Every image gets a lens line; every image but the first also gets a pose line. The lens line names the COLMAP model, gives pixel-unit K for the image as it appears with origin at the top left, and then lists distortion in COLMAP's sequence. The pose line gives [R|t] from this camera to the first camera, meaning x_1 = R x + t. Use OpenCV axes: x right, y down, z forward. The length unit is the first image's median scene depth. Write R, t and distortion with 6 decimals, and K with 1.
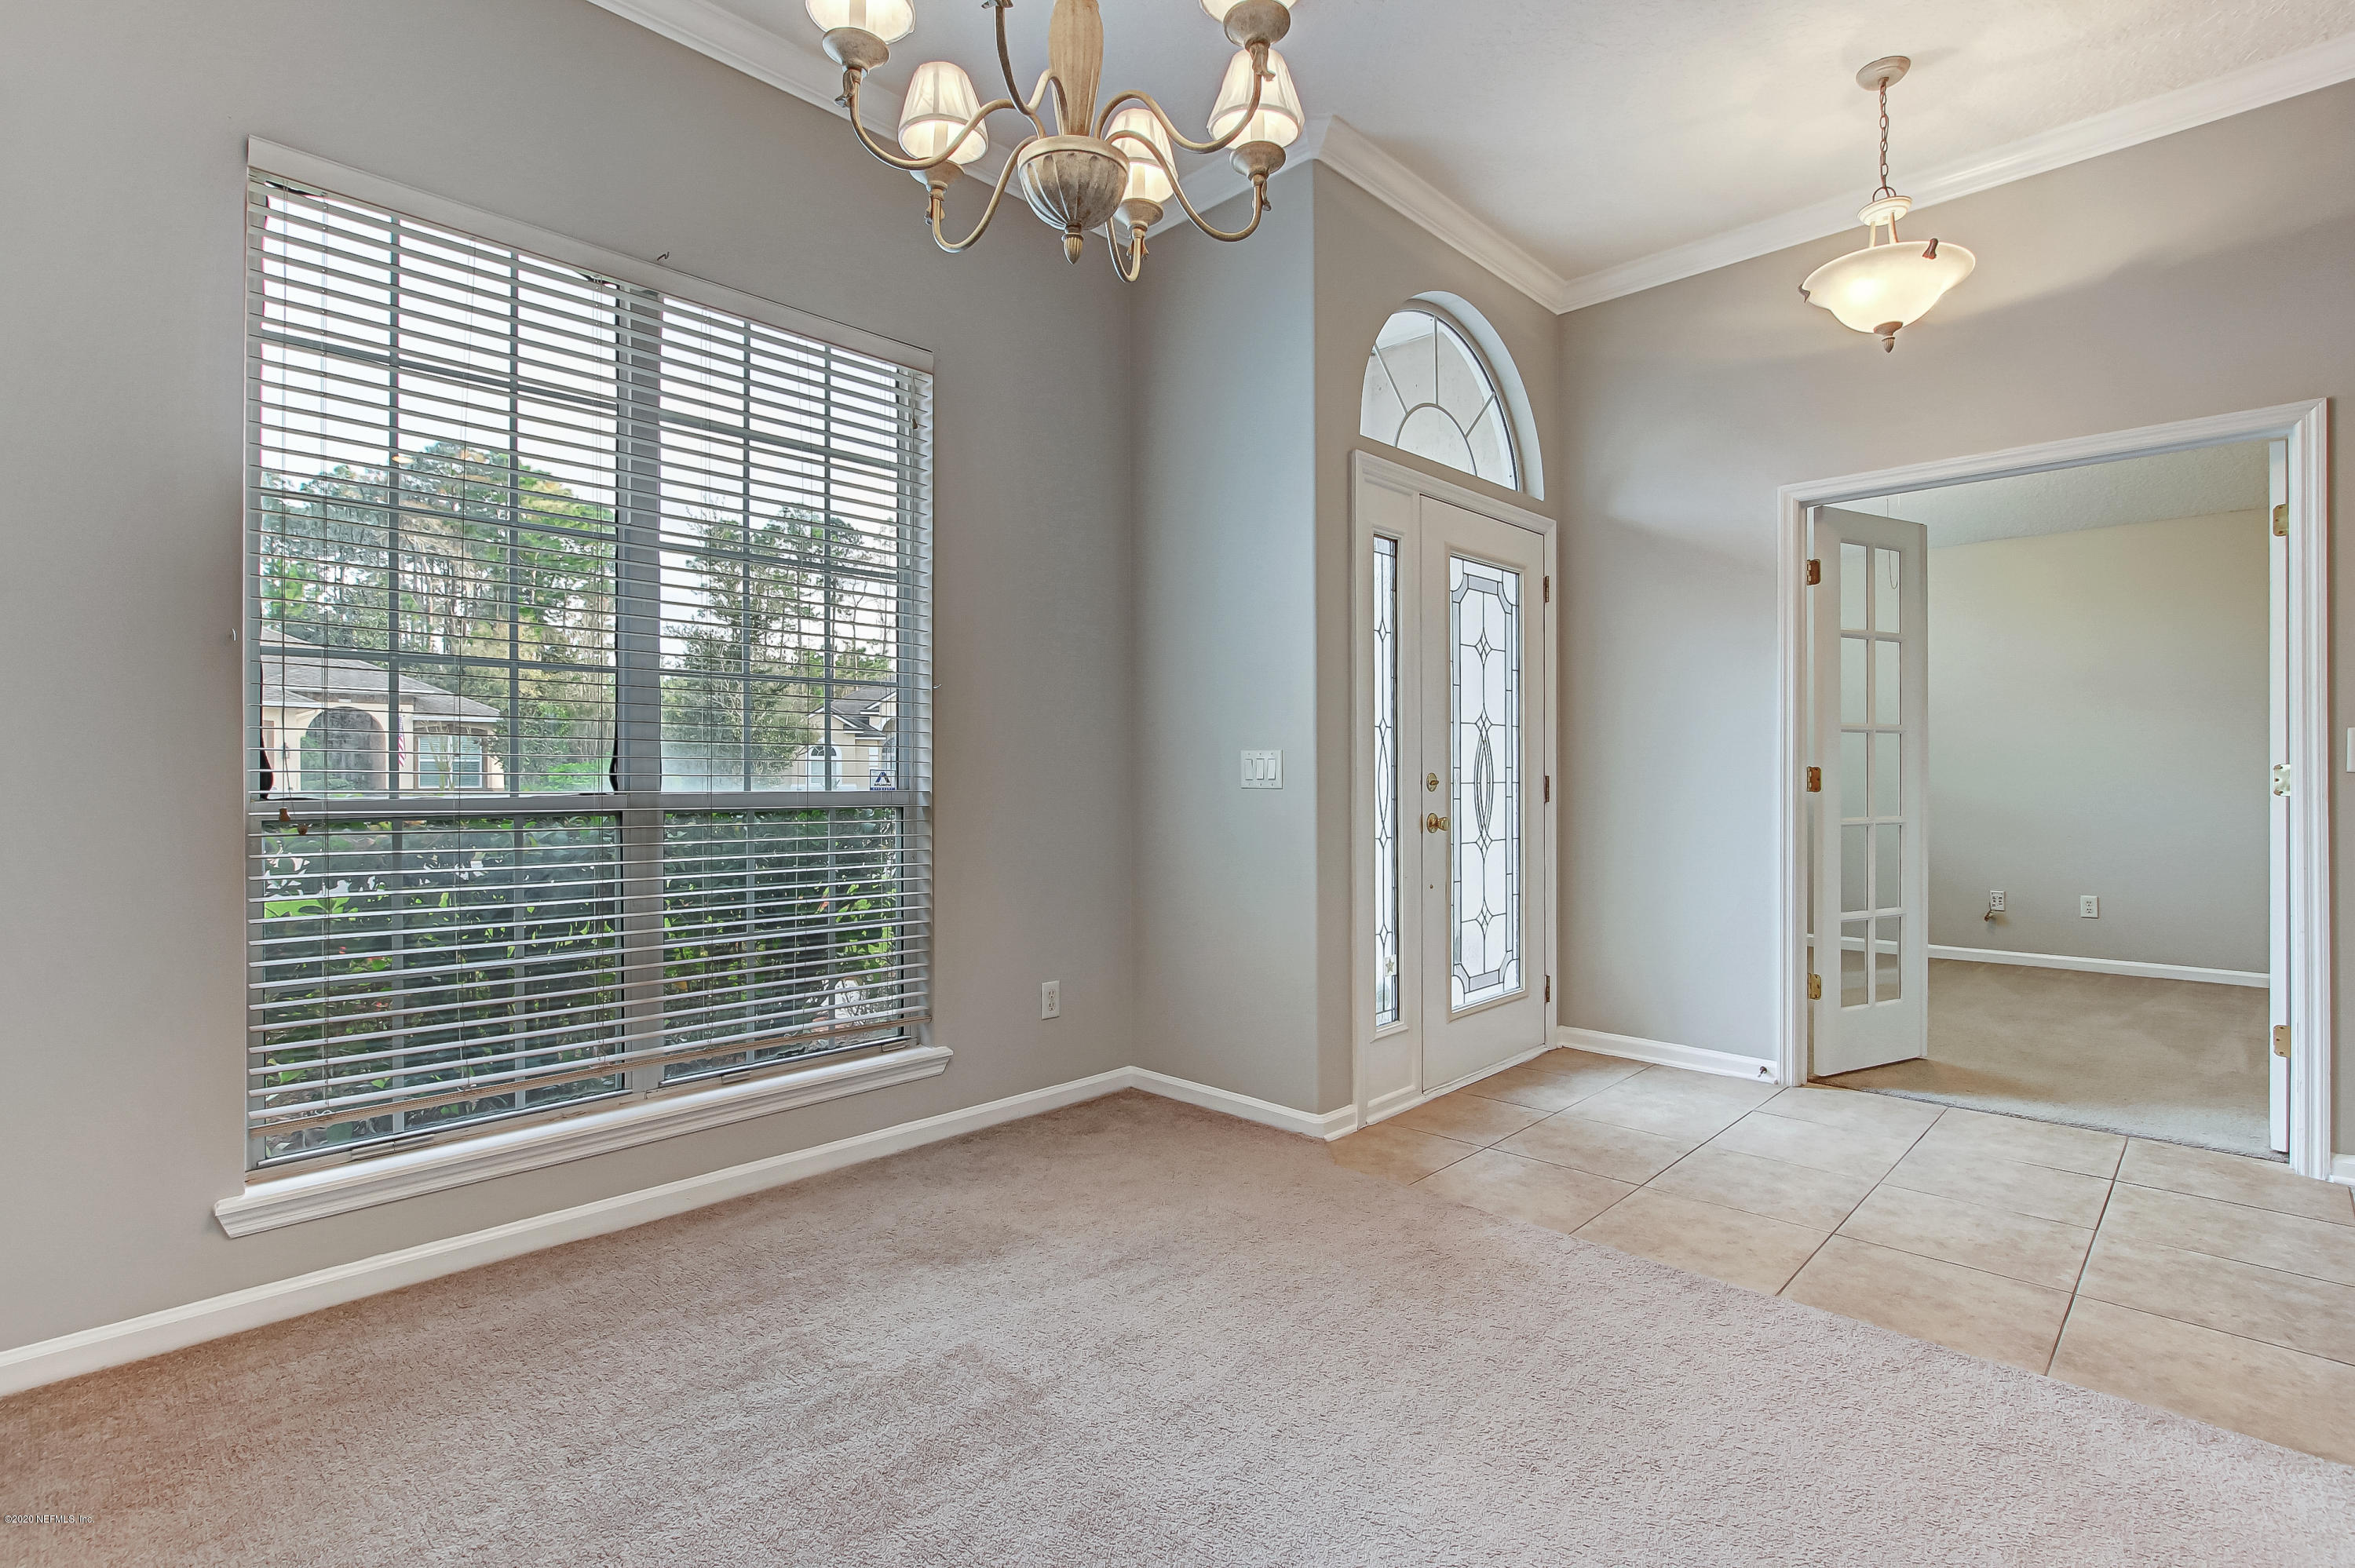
lens RADIAL K [[1105.0, 0, 1165.5], [0, 1105.0, 770.1], [0, 0, 1]] dist [-0.013819, 0.002091]
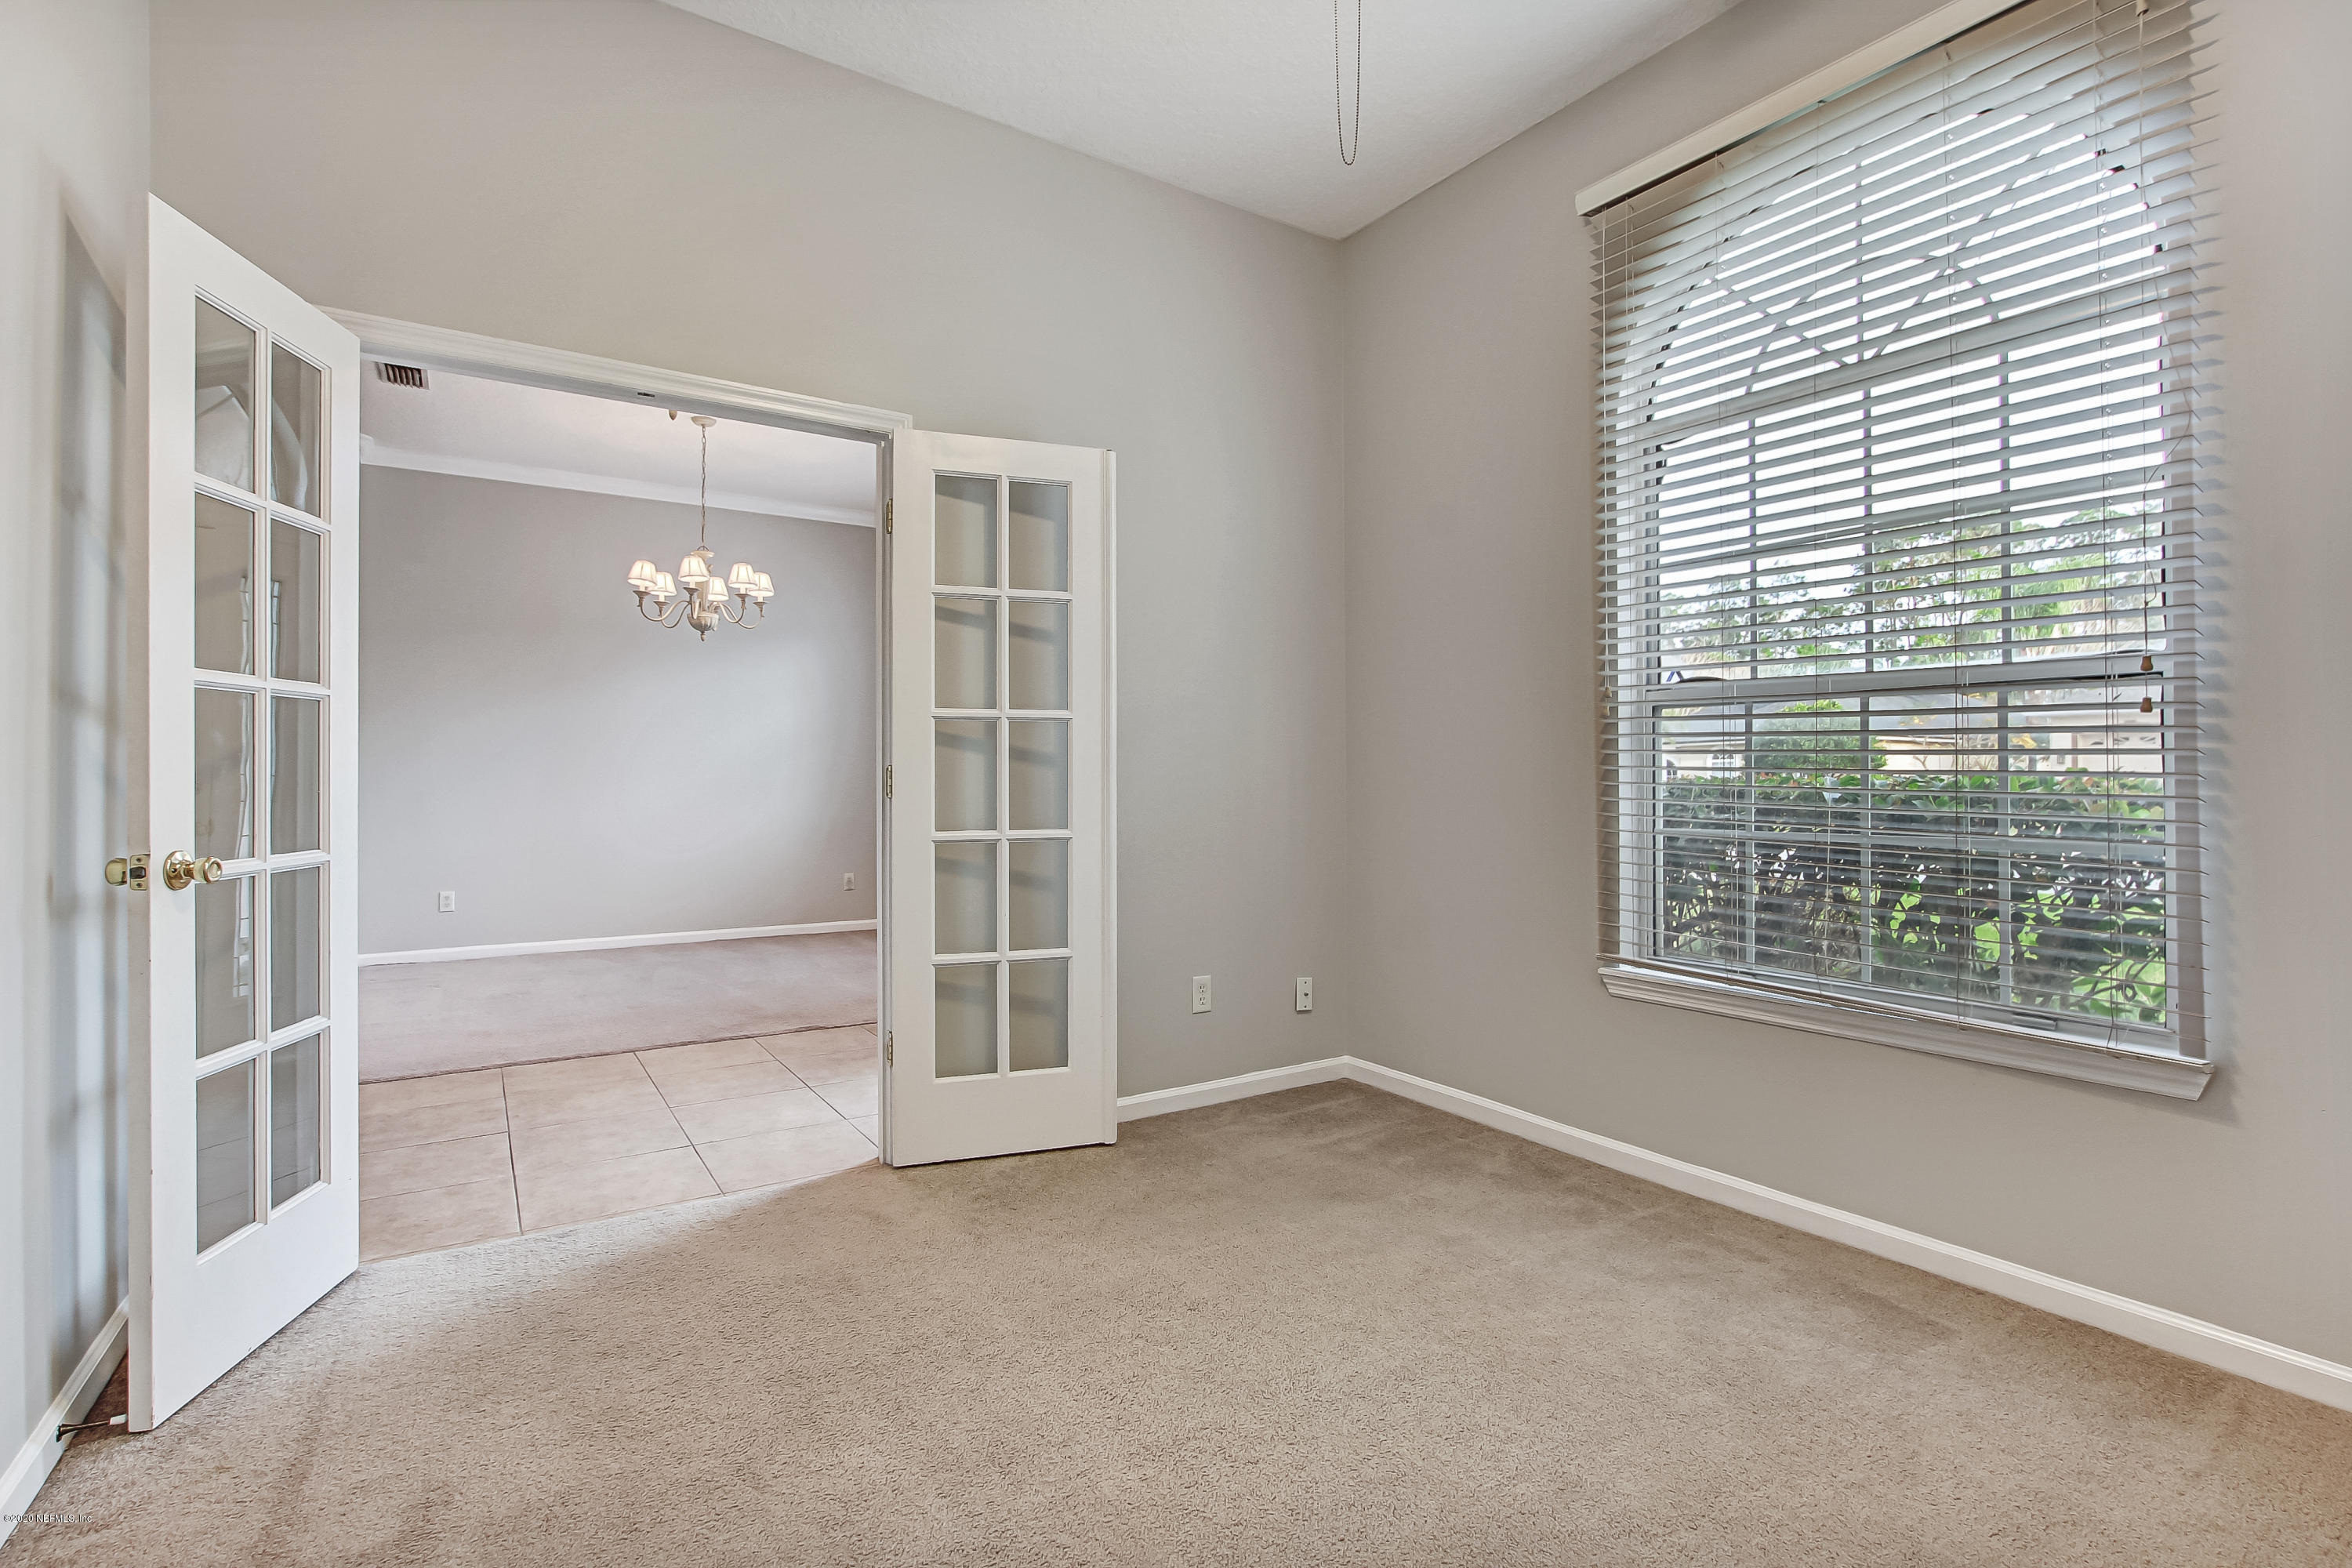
lens RADIAL K [[1103.7, 0, 1170.9], [0, 1103.7, 783.4], [0, 0, 1]] dist [-0.013819, 0.002091]
pose [[-0.215044, -0.005965, -0.976586, 1.605738], [0.003864, 0.999968, -0.006959, 0.025705], [0.976597, -0.005270, -0.215014, 1.683885]]
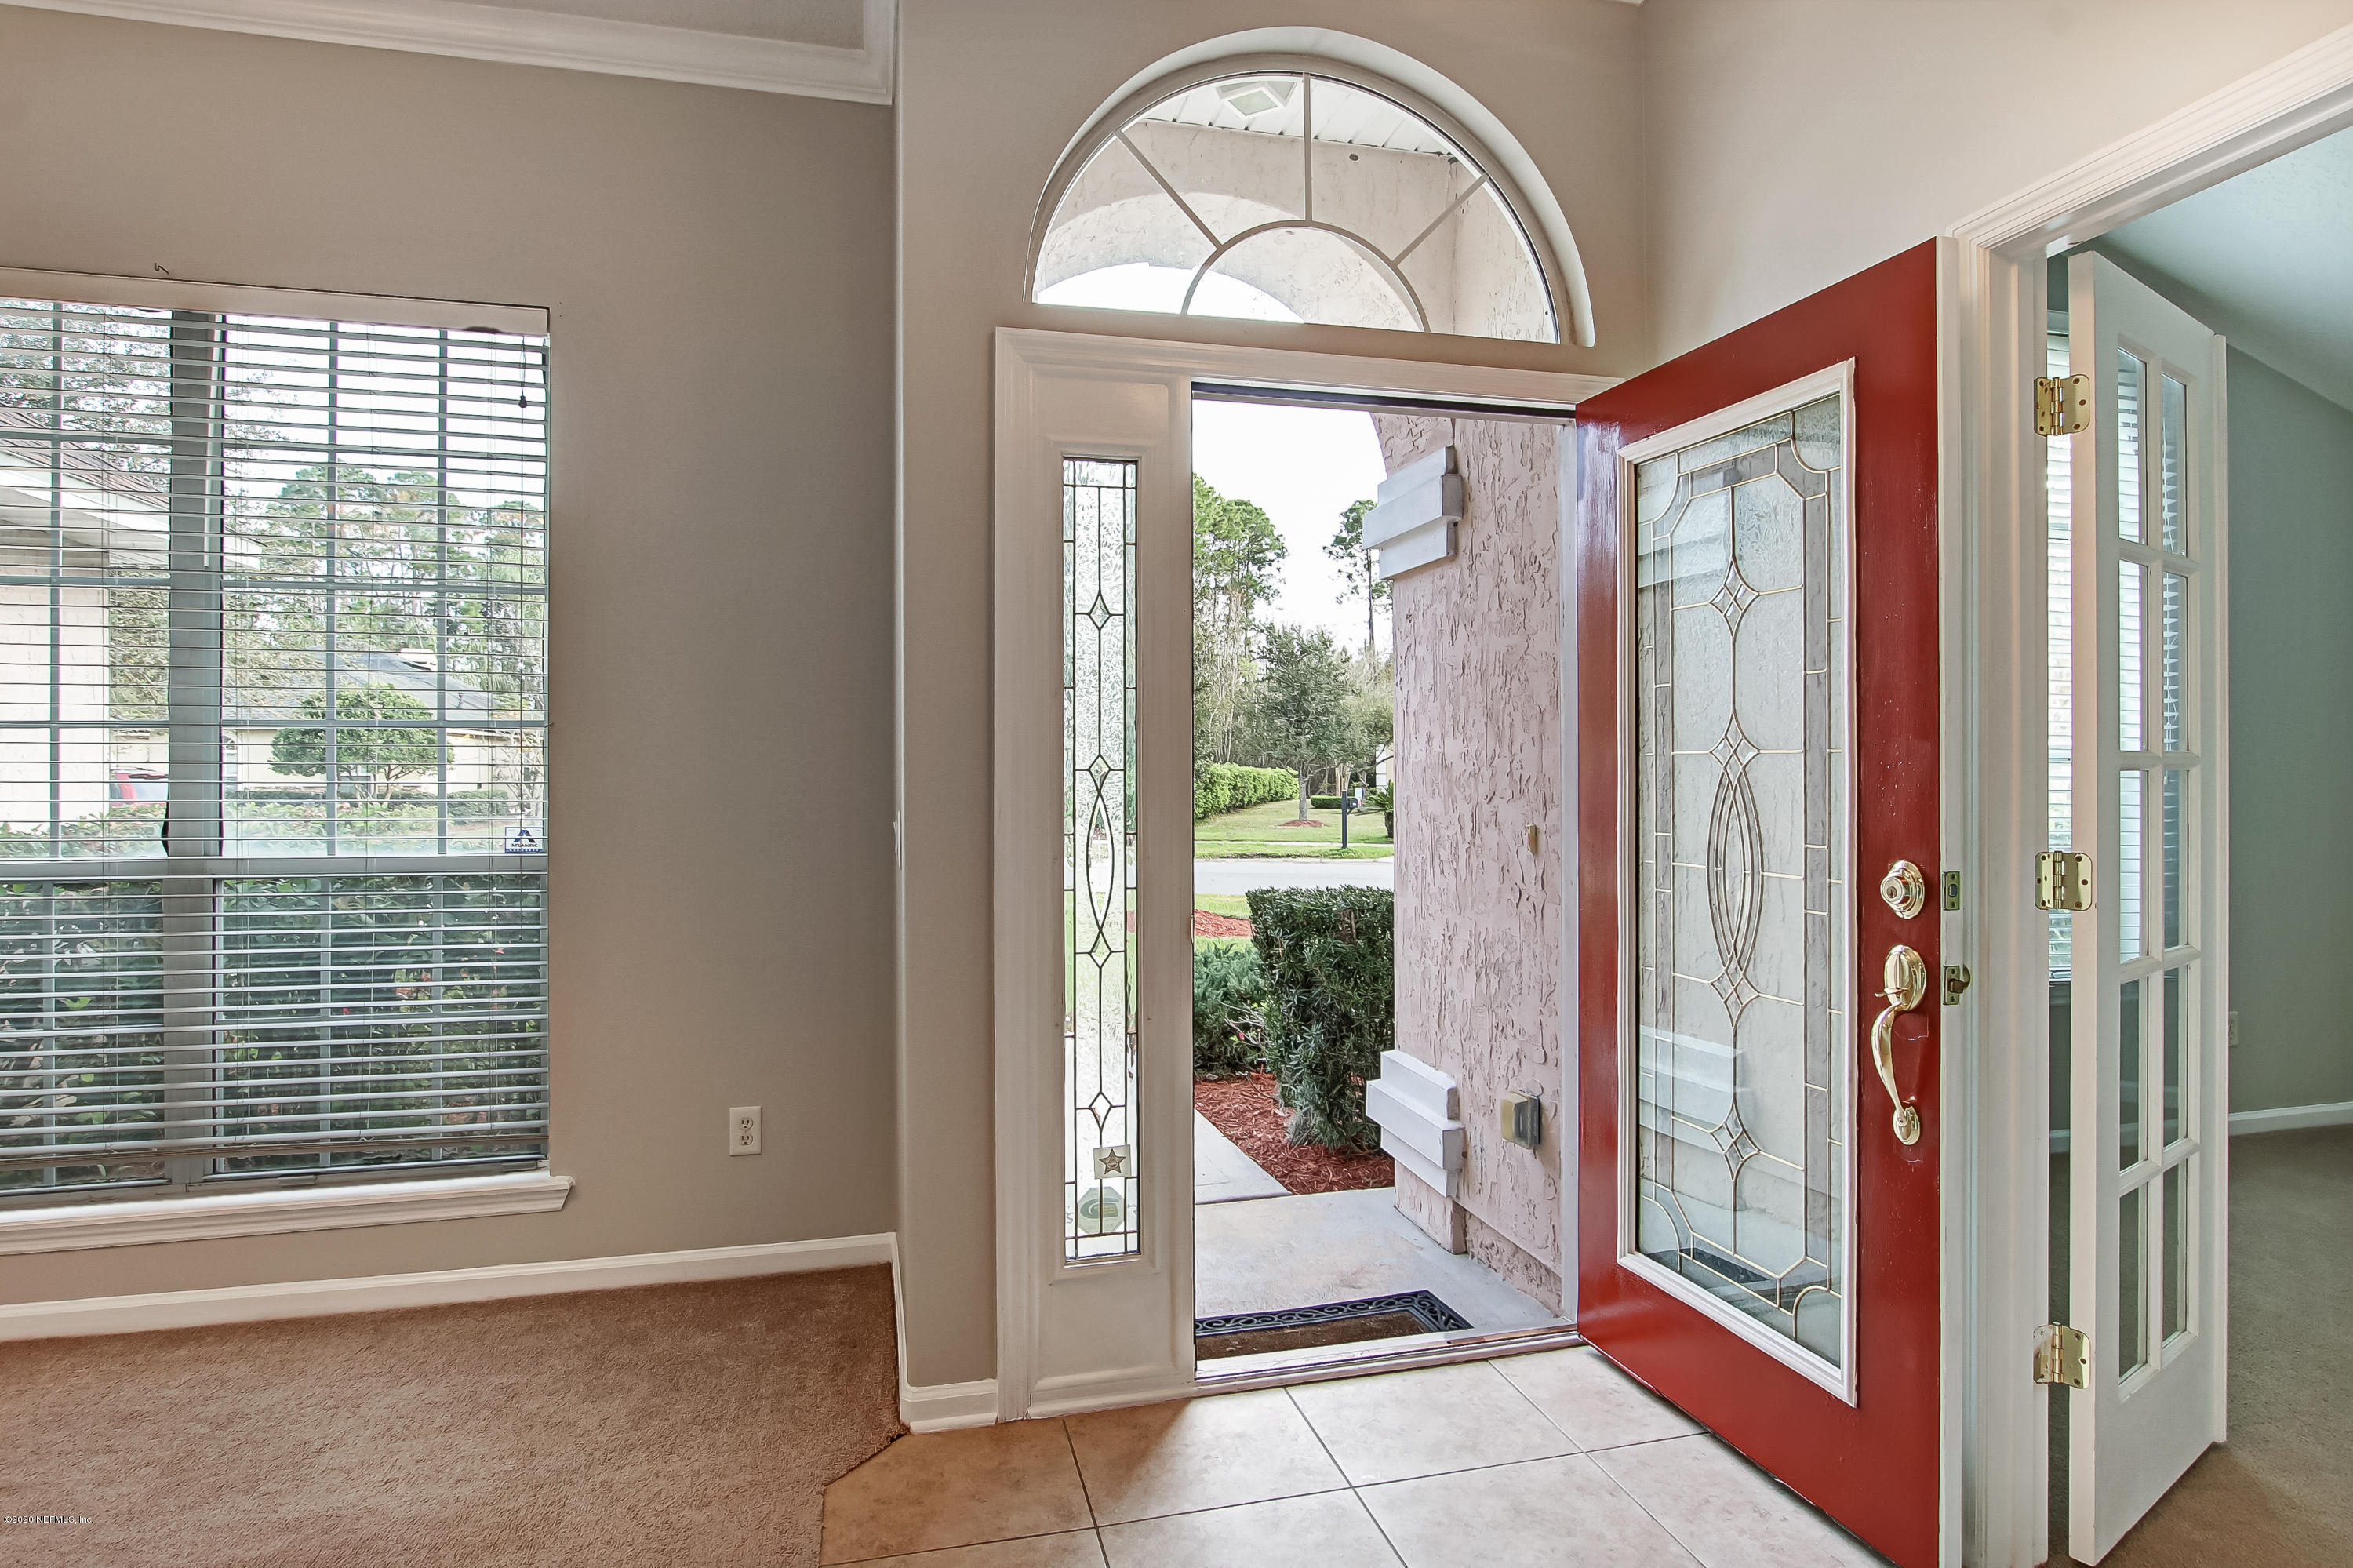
lens RADIAL K [[1205.2, 0, 1157.0], [0, 1205.2, 781.7], [0, 0, 1]] dist [-0.007683, 0.001070]
pose [[0.849496, -0.002589, -0.527589, 0.661539], [0.002736, 0.999996, -0.000501, -0.036400], [0.527588, -0.001017, 0.849500, 0.515286]]
